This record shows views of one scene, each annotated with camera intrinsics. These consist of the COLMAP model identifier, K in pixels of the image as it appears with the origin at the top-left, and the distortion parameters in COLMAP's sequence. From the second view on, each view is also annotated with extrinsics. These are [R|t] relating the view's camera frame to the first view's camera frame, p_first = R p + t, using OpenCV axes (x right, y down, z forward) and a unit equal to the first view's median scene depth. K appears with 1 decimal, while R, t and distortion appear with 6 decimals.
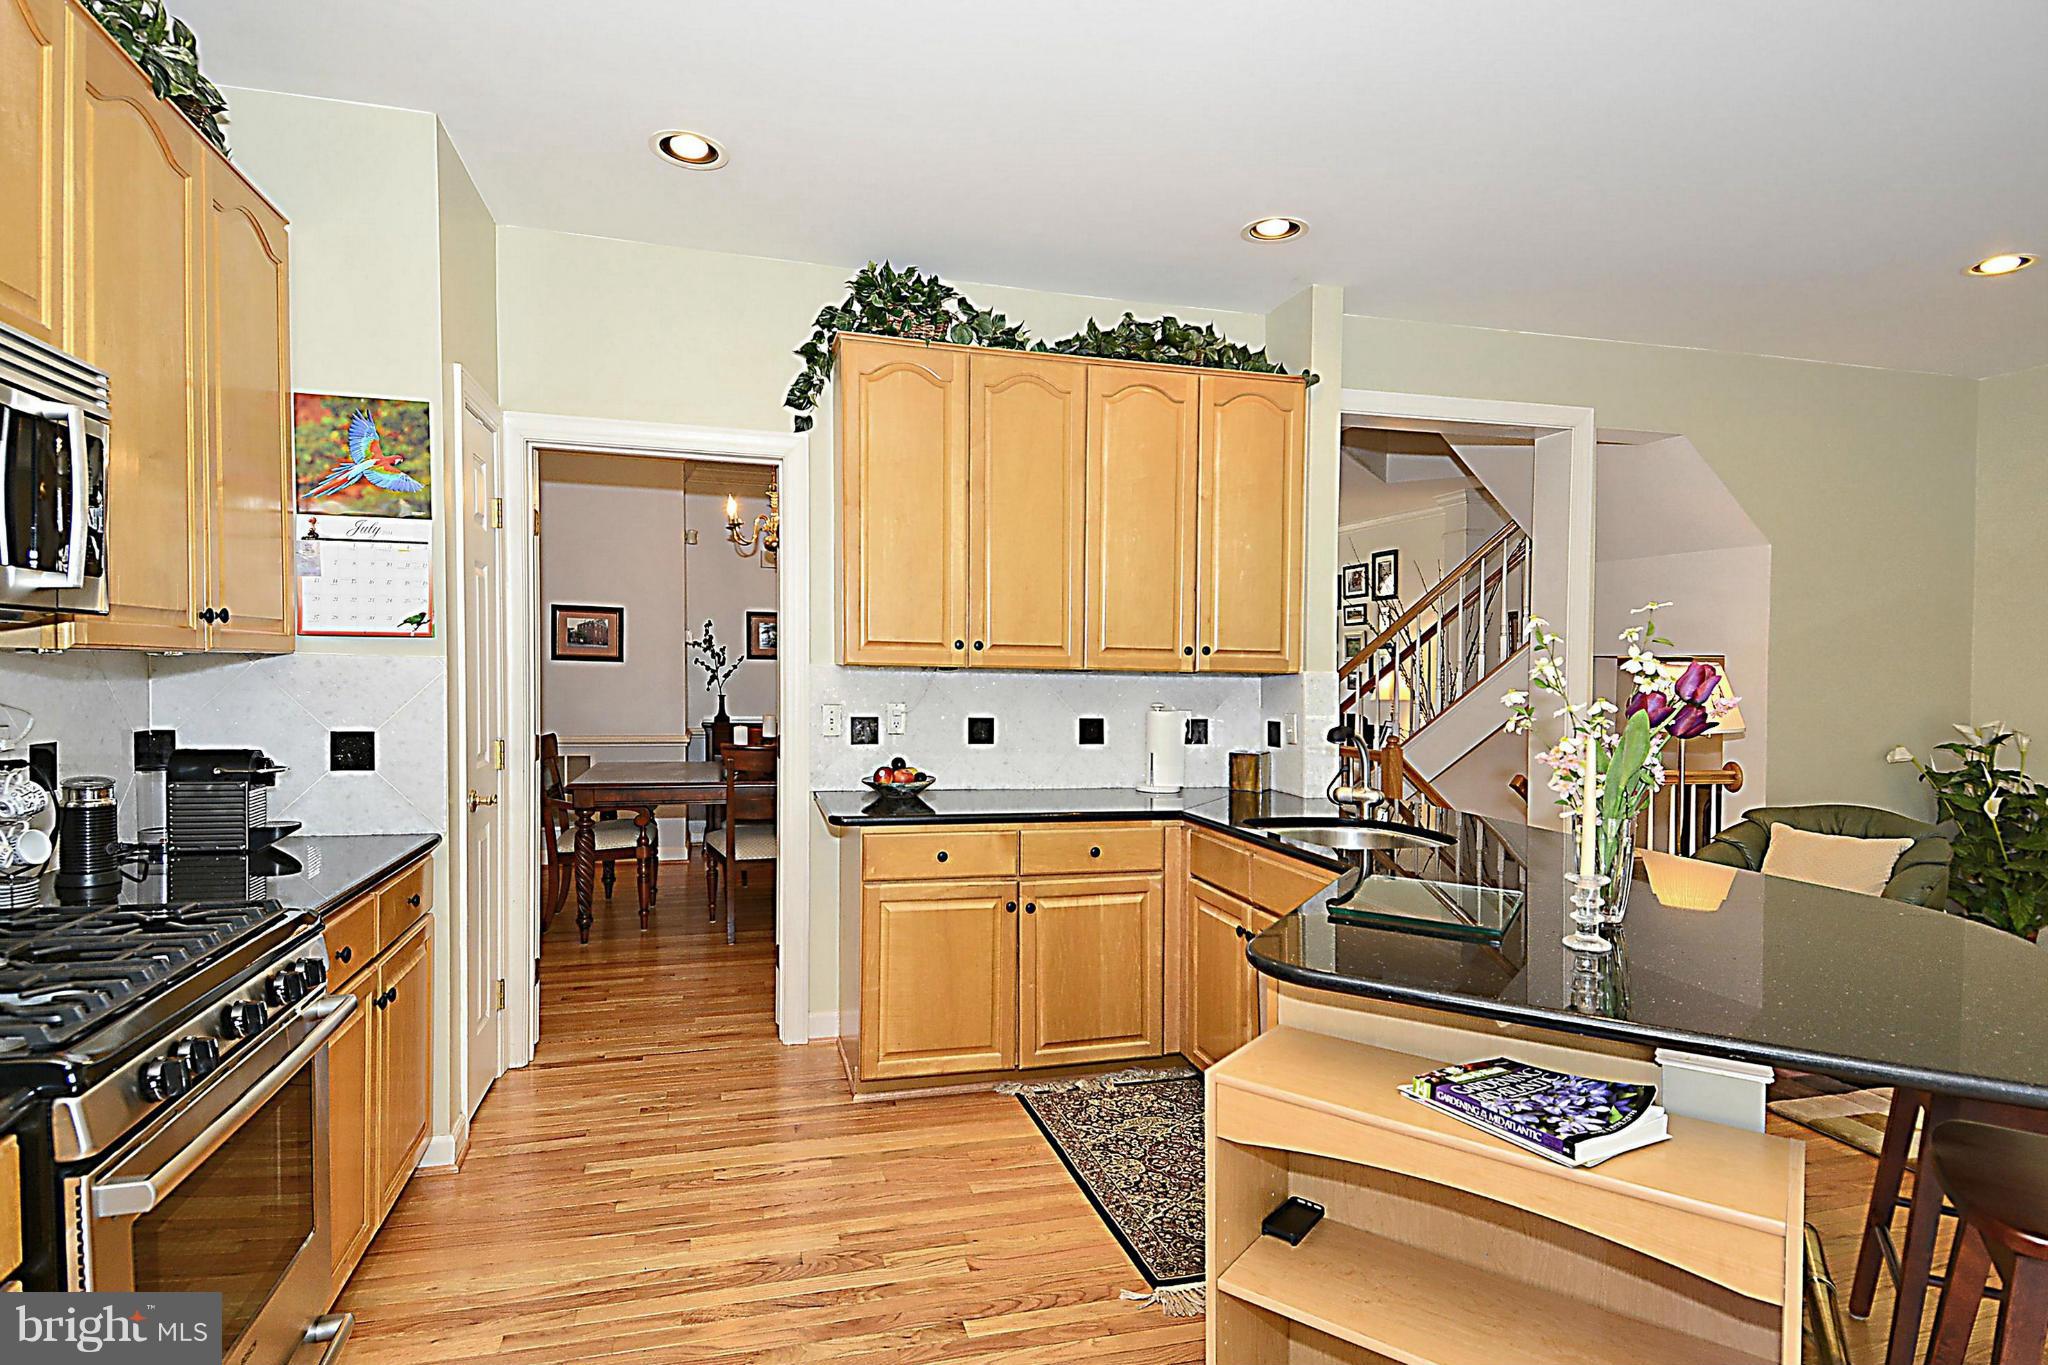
lens RADIAL K [[1068.2, 0, 1026.4], [0, 1068.2, 684.6], [0, 0, 1]] dist [0.010255, -0.012459]
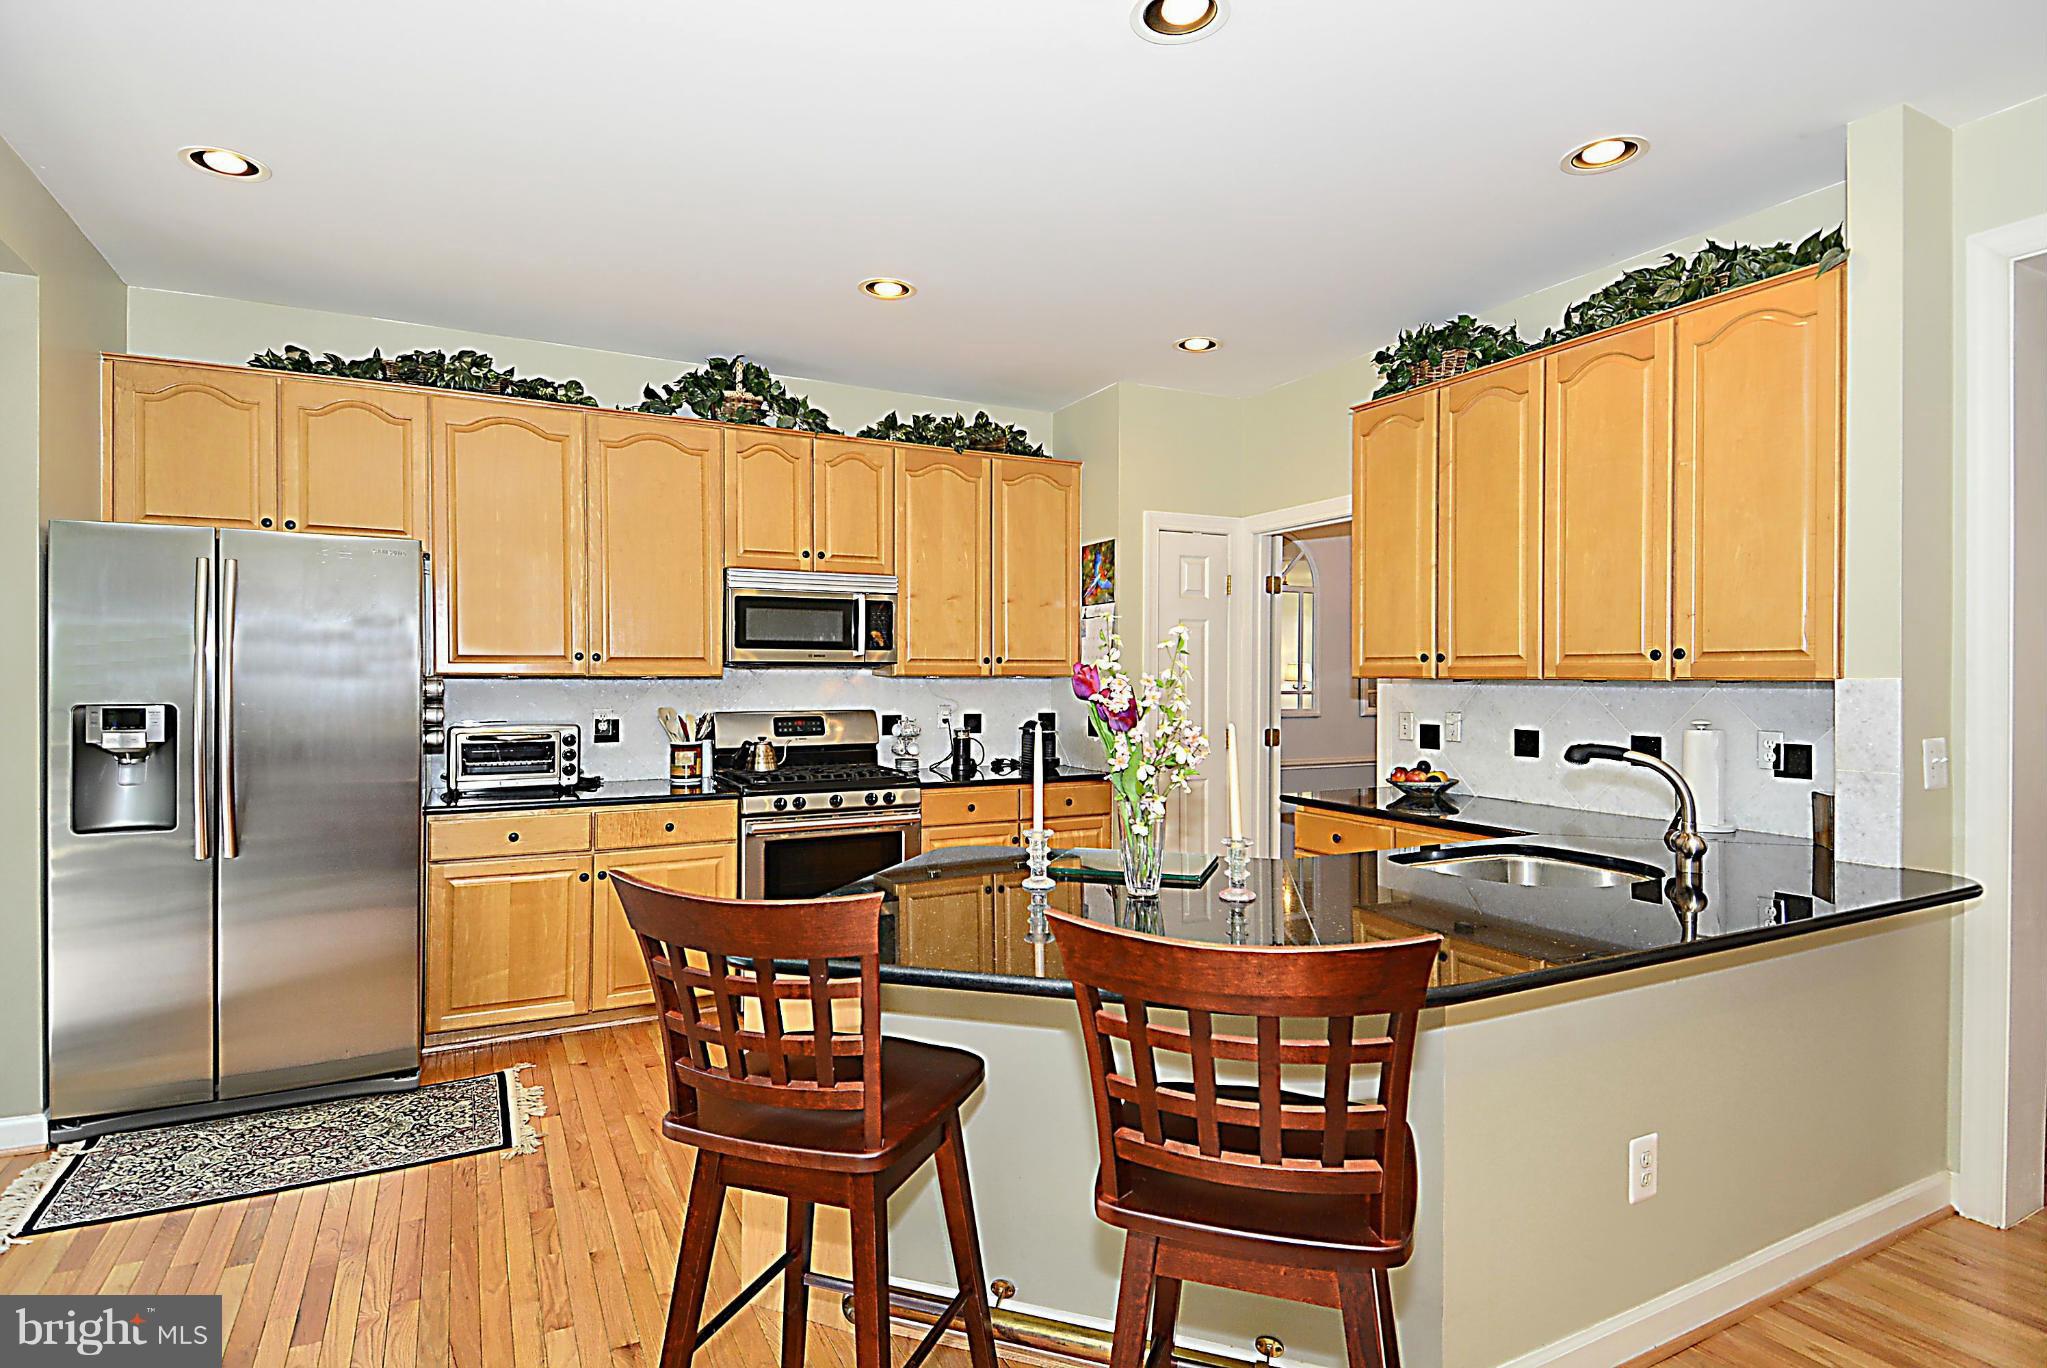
lens RADIAL K [[1067.7, 0, 1020.9], [0, 1067.7, 688.5], [0, 0, 1]] dist [0.010255, -0.012459]
pose [[0.184542, -0.010115, -0.982773, 0.908319], [-0.019108, 0.999721, -0.013878, 0.016535], [0.982639, 0.021340, 0.184298, 0.382851]]
